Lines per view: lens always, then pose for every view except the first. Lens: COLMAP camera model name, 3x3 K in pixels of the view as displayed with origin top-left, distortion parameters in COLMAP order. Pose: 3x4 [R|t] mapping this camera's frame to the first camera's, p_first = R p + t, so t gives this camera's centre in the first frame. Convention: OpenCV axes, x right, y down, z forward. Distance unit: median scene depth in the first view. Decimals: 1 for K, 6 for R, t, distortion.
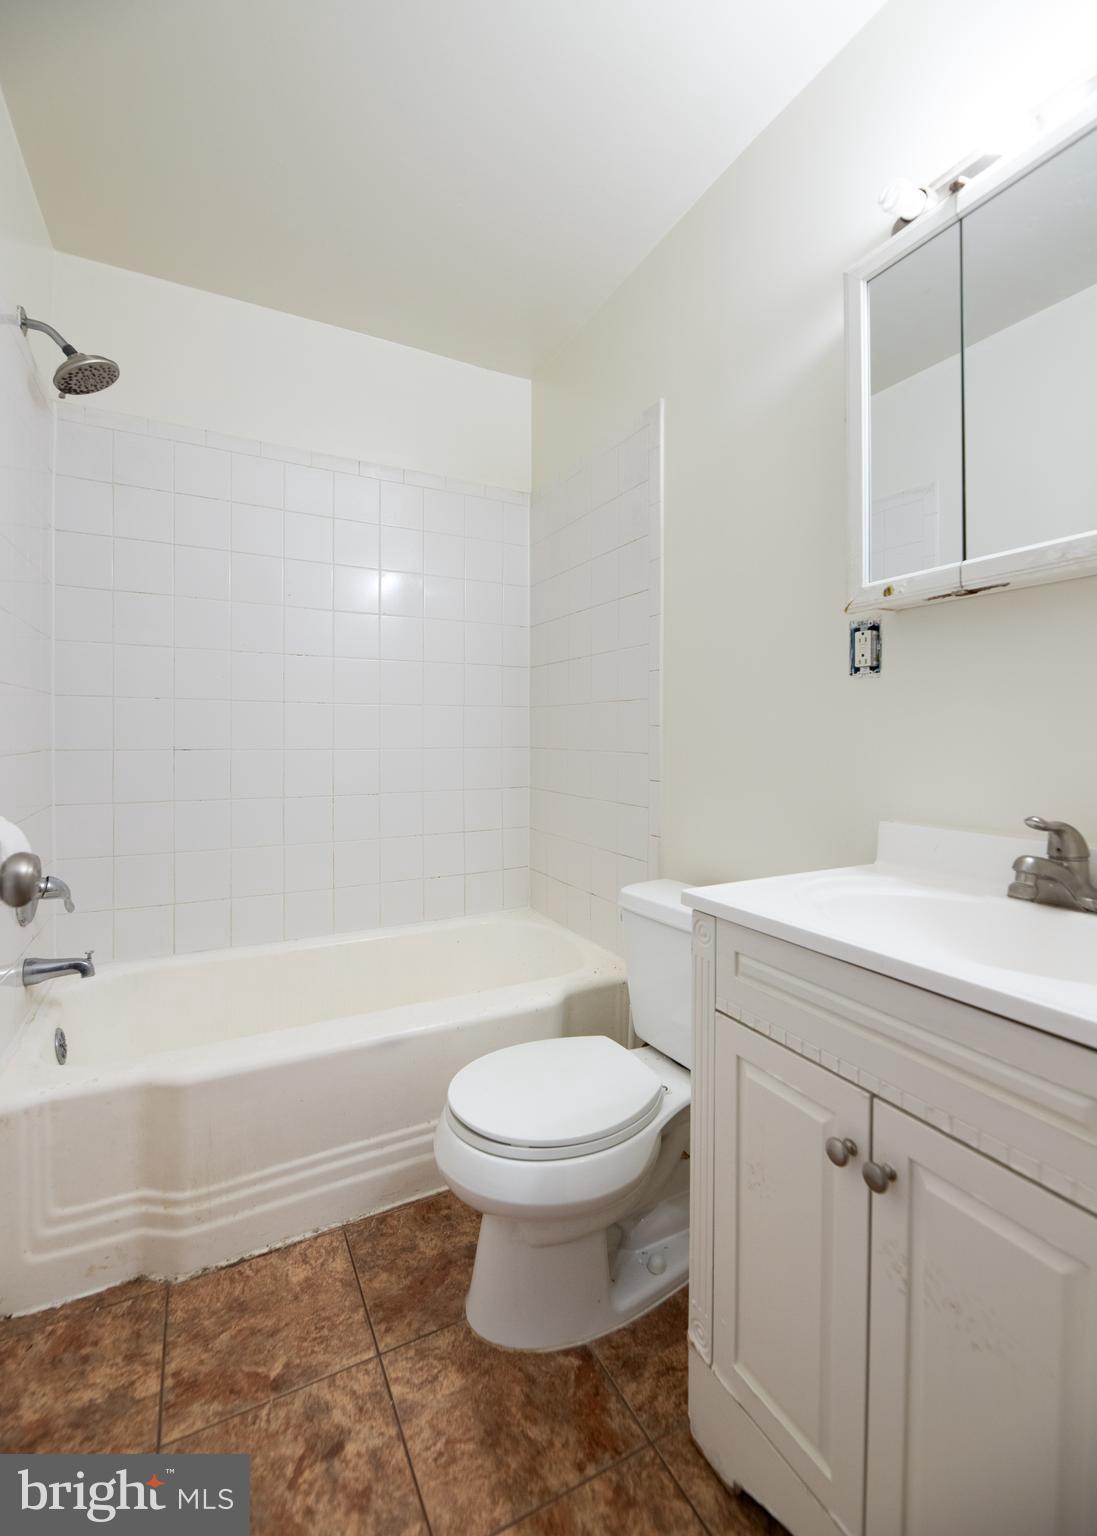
lens RADIAL K [[673.5, 0, 549.4], [0, 673.5, 757.6], [0, 0, 1]] dist [-0.001917, -0.002300]
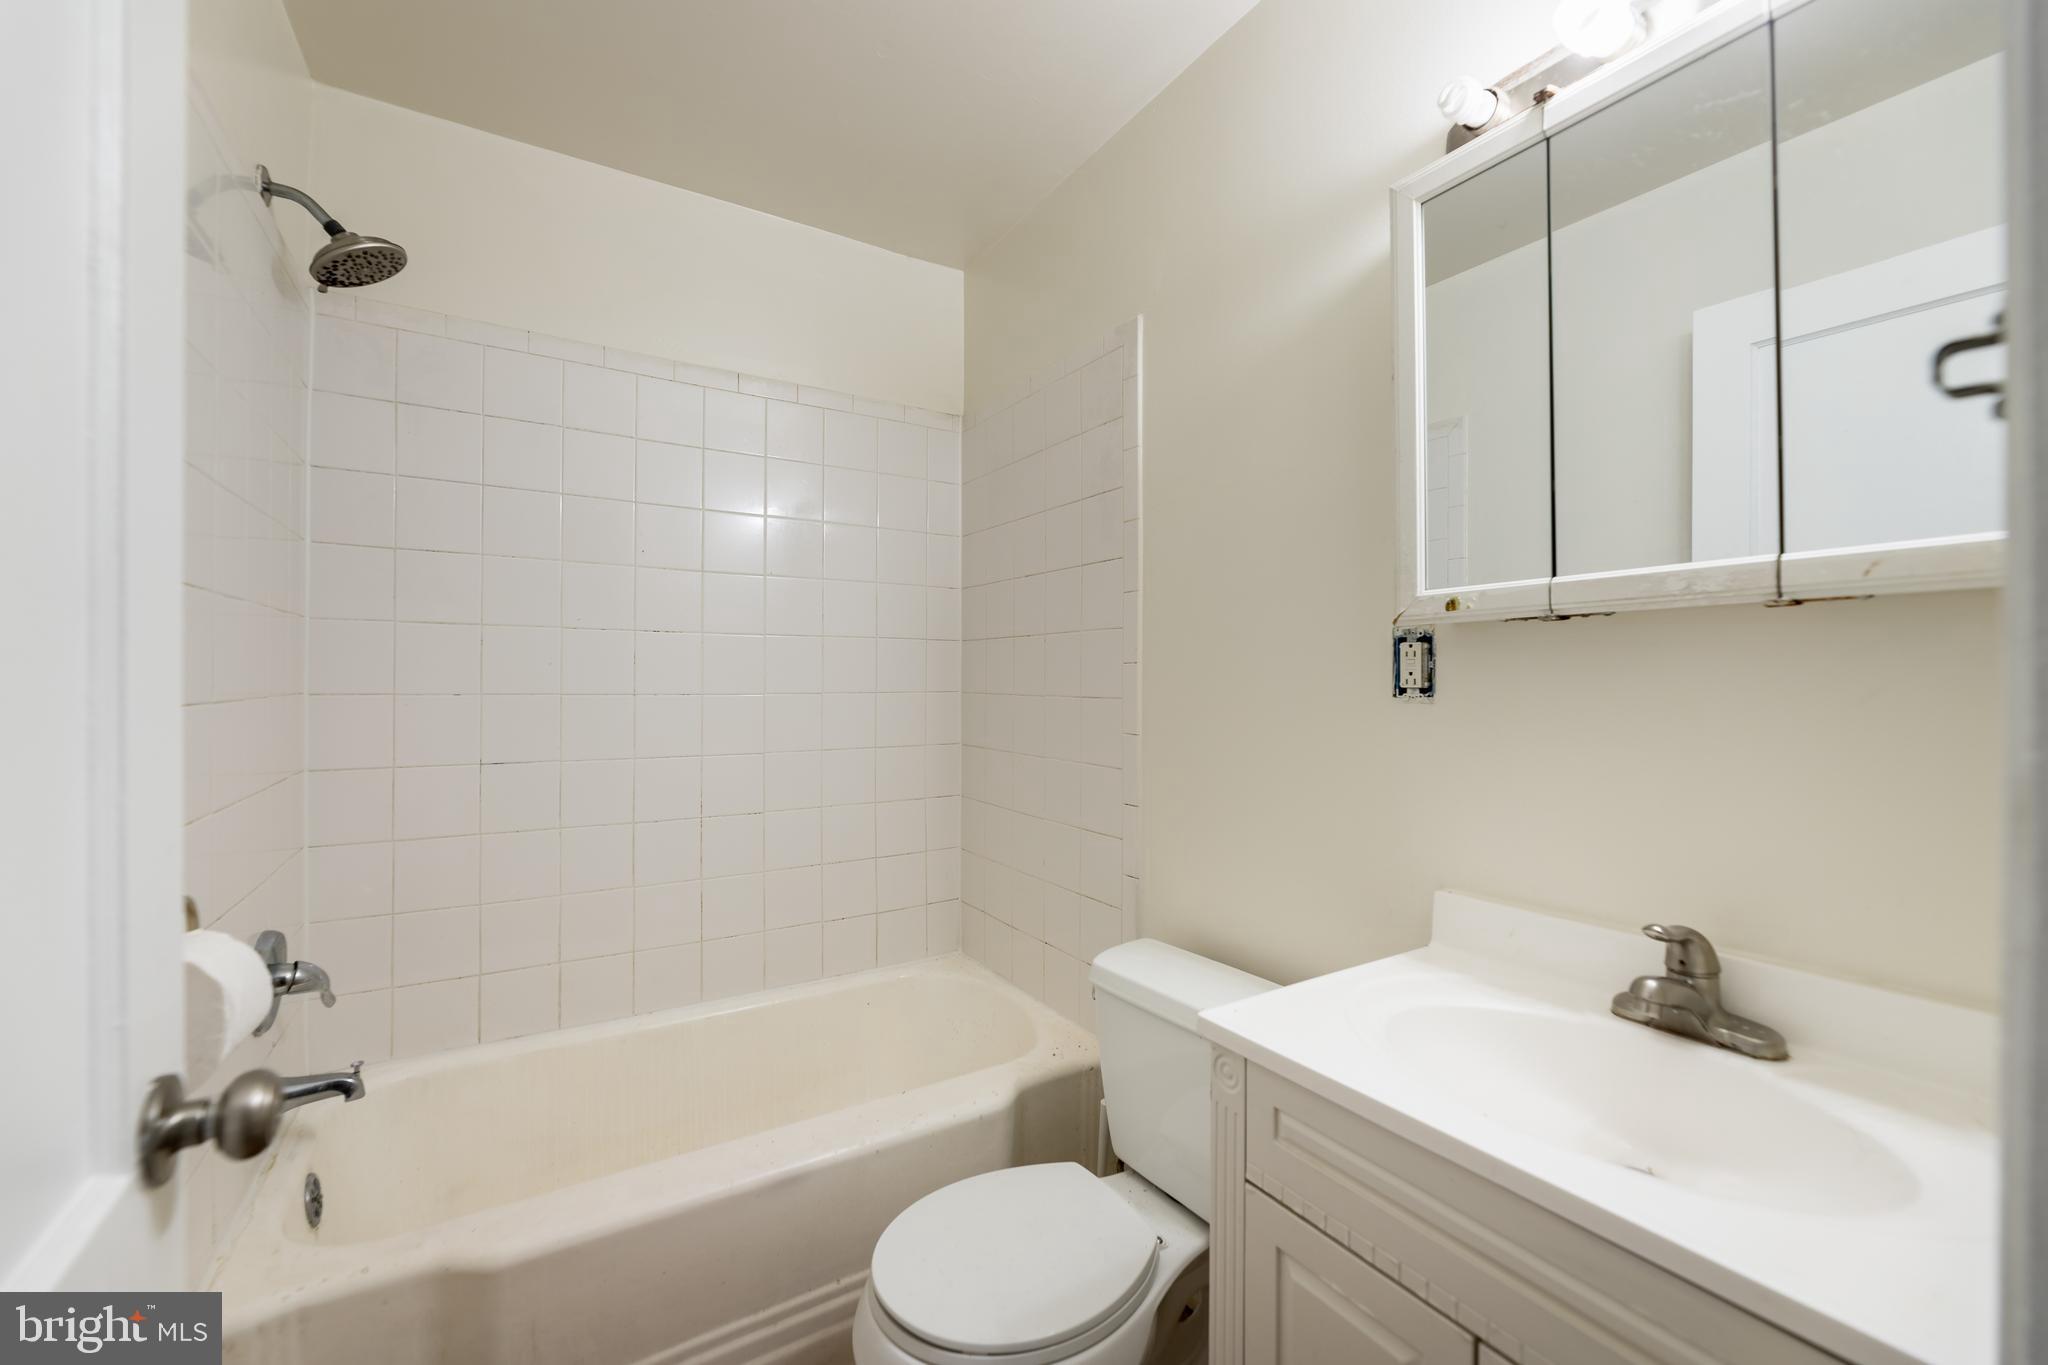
lens RADIAL K [[833.7, 0, 1021.9], [0, 833.7, 683.9], [0, 0, 1]] dist [-0.002047, -0.000446]
pose [[0.997197, 0.000992, 0.074809, -0.046099], [-0.000226, 0.999947, -0.010246, -0.109157], [-0.074815, 0.010200, 0.997145, 0.061007]]
